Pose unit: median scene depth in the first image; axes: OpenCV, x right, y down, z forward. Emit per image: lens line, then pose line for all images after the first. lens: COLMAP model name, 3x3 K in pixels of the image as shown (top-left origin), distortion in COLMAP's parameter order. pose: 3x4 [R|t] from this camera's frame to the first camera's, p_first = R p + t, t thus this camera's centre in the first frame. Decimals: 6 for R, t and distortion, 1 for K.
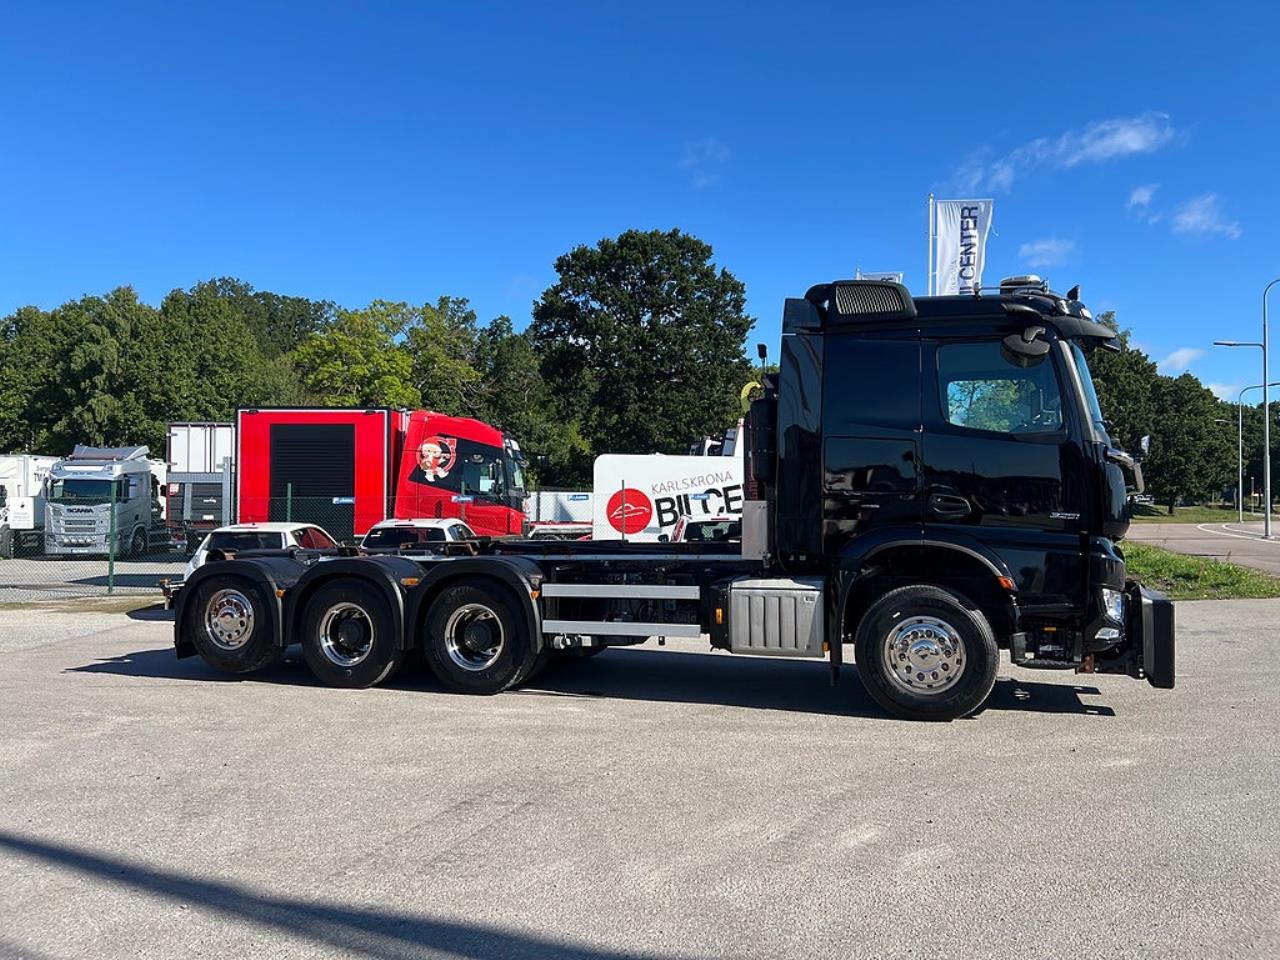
lens RADIAL K [[961.7, 0, 651.5], [0, 961.7, 472.5], [0, 0, 1]] dist [0.066878, -0.075865]
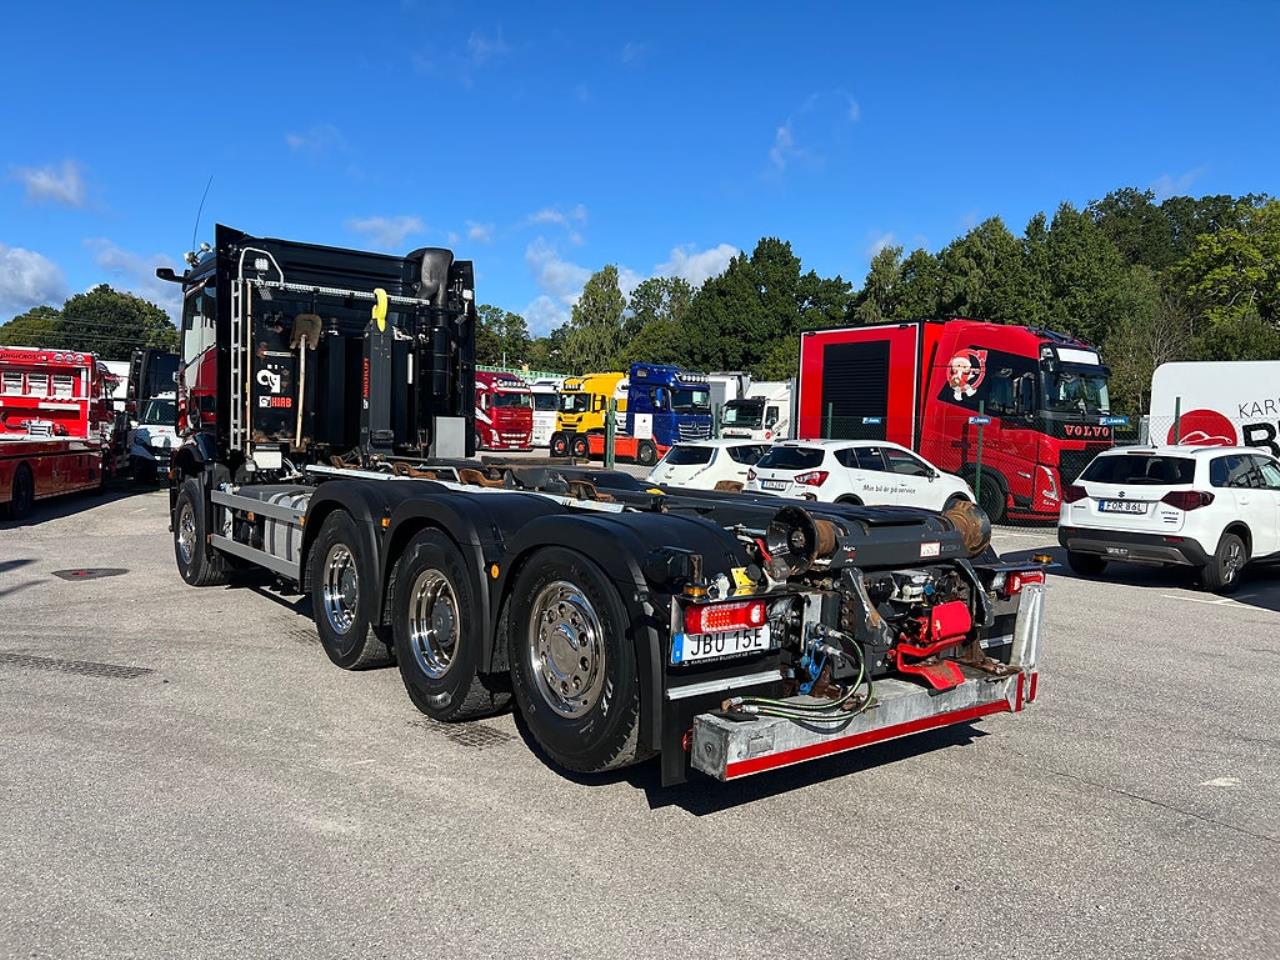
lens RADIAL K [[961.7, 0, 634.6], [0, 961.7, 471.1], [0, 0, 1]] dist [0.066878, -0.075865]
pose [[0.579209, 0.056361, -0.813229, 0.322693], [0.005374, 0.997321, 0.072947, 0.007330], [0.815162, -0.046622, 0.577354, 0.239053]]
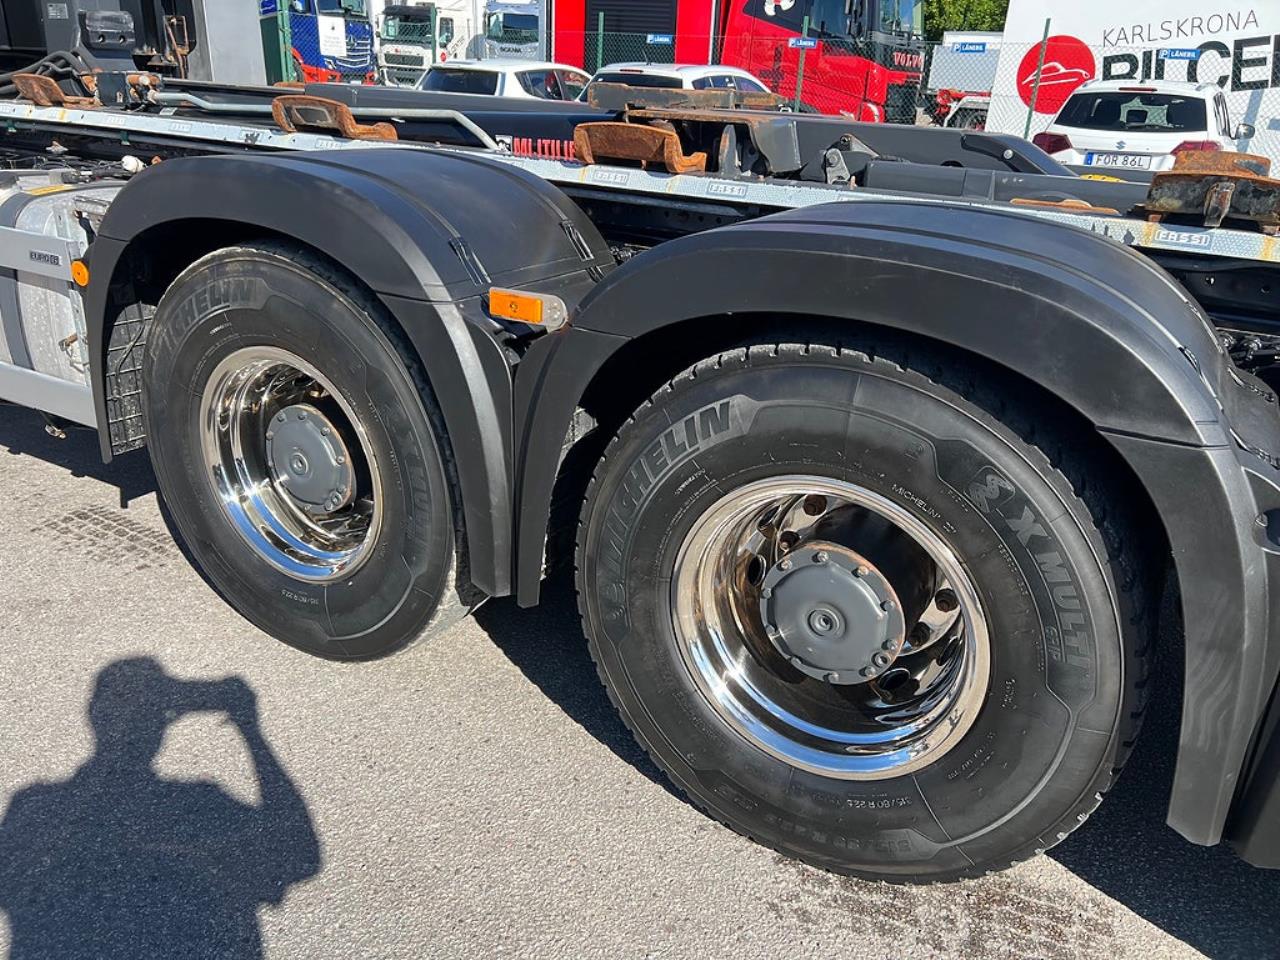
lens RADIAL K [[961.7, 0, 649.4], [0, 961.7, 476.4], [0, 0, 1]] dist [0.066878, -0.075865]
pose [[0.851897, 0.245596, -0.462551, 0.110382], [-0.032626, 0.906394, 0.421171, 0.018276], [0.522691, -0.343703, 0.780168, 0.272094]]
